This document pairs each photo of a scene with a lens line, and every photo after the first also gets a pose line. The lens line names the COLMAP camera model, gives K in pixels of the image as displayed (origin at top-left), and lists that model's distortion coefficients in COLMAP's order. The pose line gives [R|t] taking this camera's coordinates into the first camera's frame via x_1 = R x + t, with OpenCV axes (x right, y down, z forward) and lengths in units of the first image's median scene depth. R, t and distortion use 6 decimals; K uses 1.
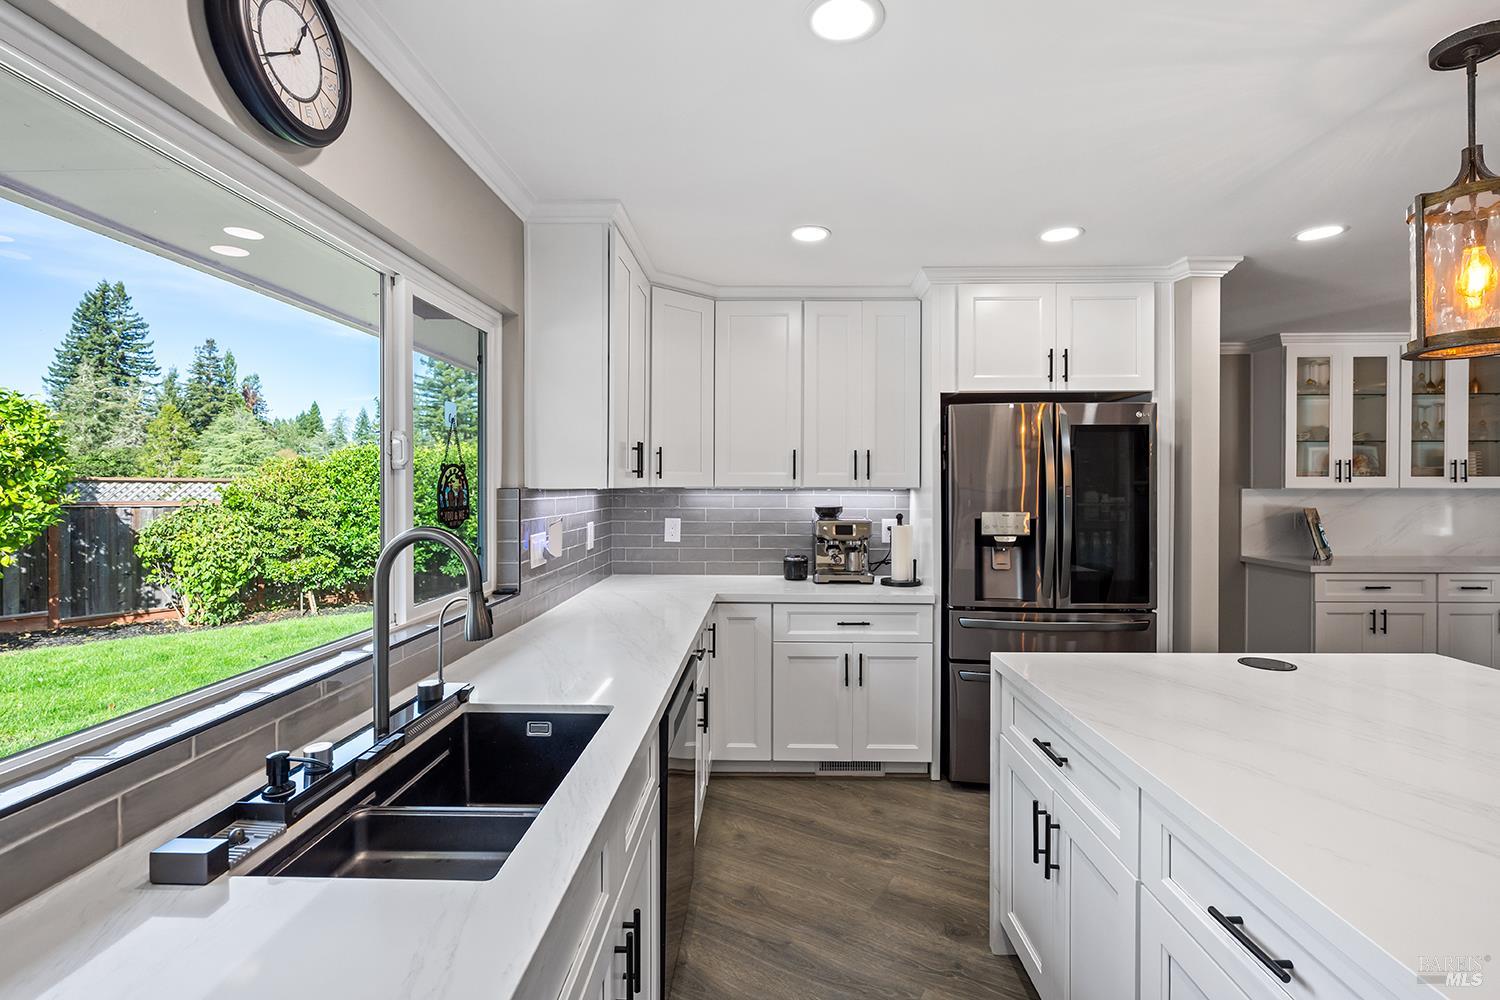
lens RADIAL K [[693.6, 0, 749.9], [0, 693.6, 492.4], [0, 0, 1]] dist [0.000539, -0.000042]
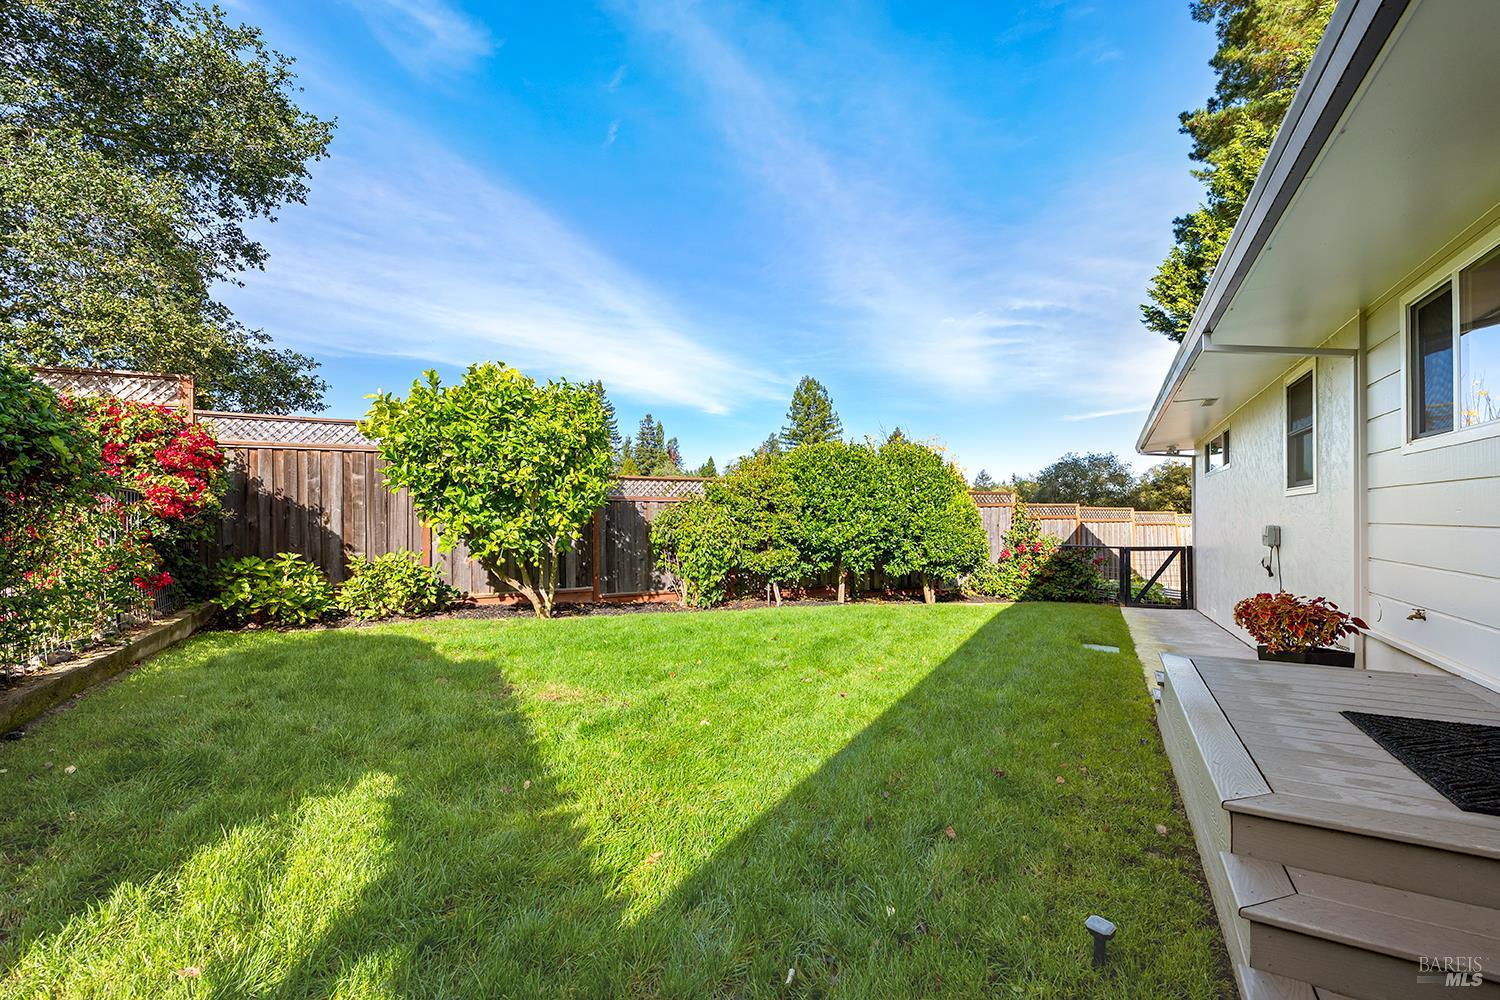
lens RADIAL K [[614.5, 0, 748.2], [0, 614.5, 522.1], [0, 0, 1]] dist [-0.004066, 0.000822]
pose [[0.879412, -0.011172, -0.475931, -0.247749], [0.008856, 0.999936, -0.007110, 0.062114], [0.475979, 0.002038, 0.879454, 0.180713]]
